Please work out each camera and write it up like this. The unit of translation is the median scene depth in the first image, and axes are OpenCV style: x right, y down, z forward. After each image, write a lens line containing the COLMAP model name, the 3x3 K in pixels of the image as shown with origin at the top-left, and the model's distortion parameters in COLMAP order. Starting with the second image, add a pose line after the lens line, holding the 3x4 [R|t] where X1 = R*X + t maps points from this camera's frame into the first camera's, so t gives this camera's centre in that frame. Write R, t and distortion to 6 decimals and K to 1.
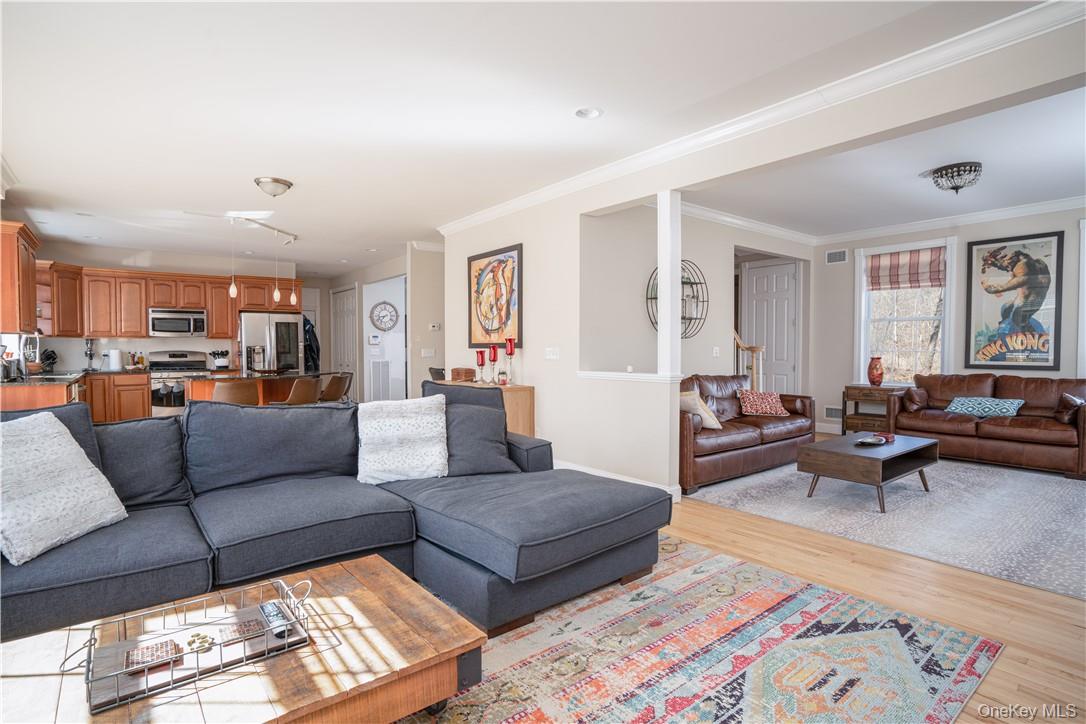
lens RADIAL K [[554.1, 0, 542.1], [0, 554.1, 361.9], [0, 0, 1]] dist [-0.041932, 0.021091]
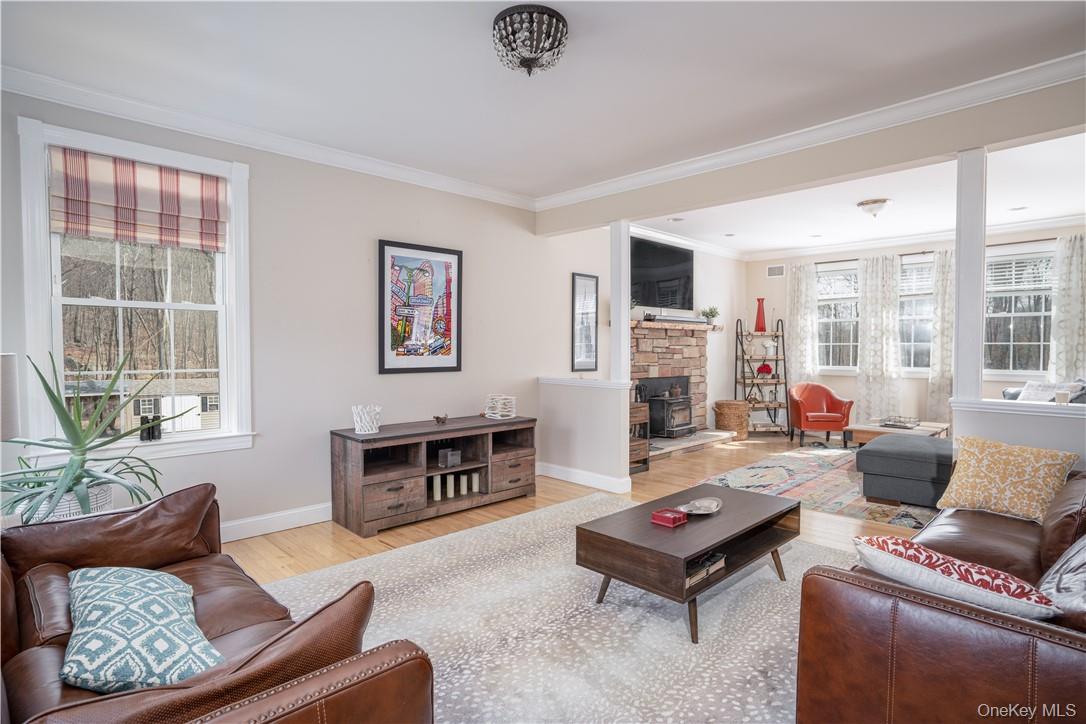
lens RADIAL K [[554.1, 0, 545.3], [0, 554.1, 363.4], [0, 0, 1]] dist [-0.041932, 0.021091]
pose [[-0.994932, 0.005829, -0.100384, 0.601533], [0.000386, 0.998533, 0.054151, -0.045648], [0.100552, 0.053838, -0.993474, 1.157488]]
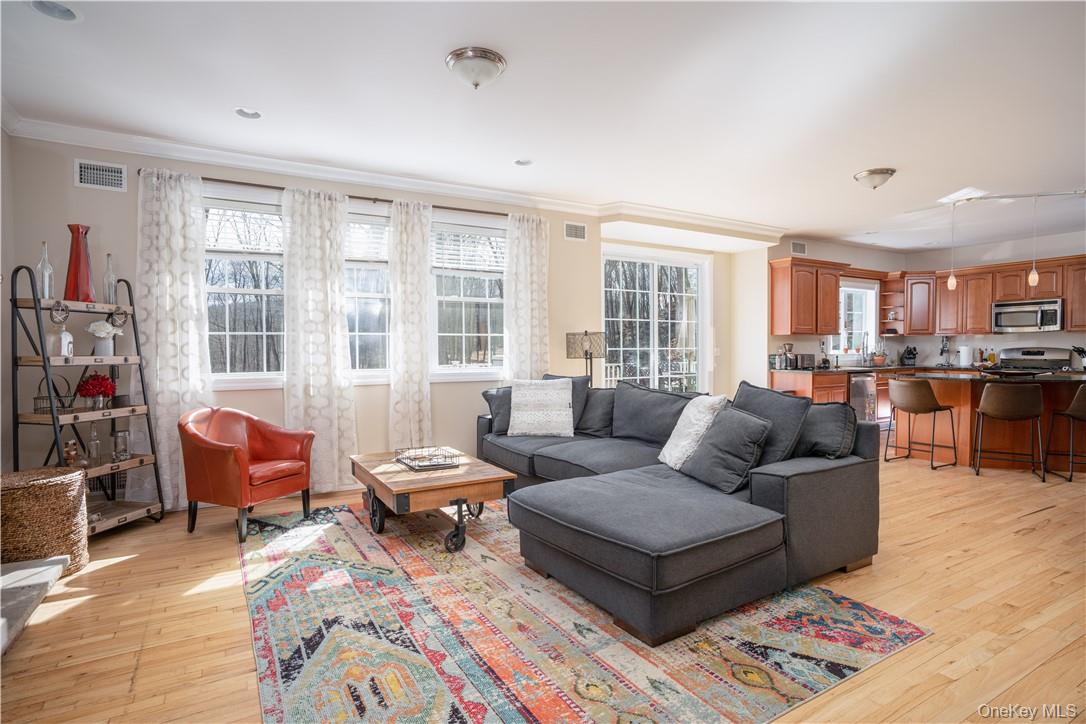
lens RADIAL K [[554.1, 0, 538.8], [0, 554.1, 368.8], [0, 0, 1]] dist [-0.041932, 0.021091]
pose [[-0.147239, 0.041762, -0.988219, 0.451372], [-0.018414, 0.998819, 0.044954, -0.014419], [0.988929, 0.024816, -0.146296, 0.450121]]
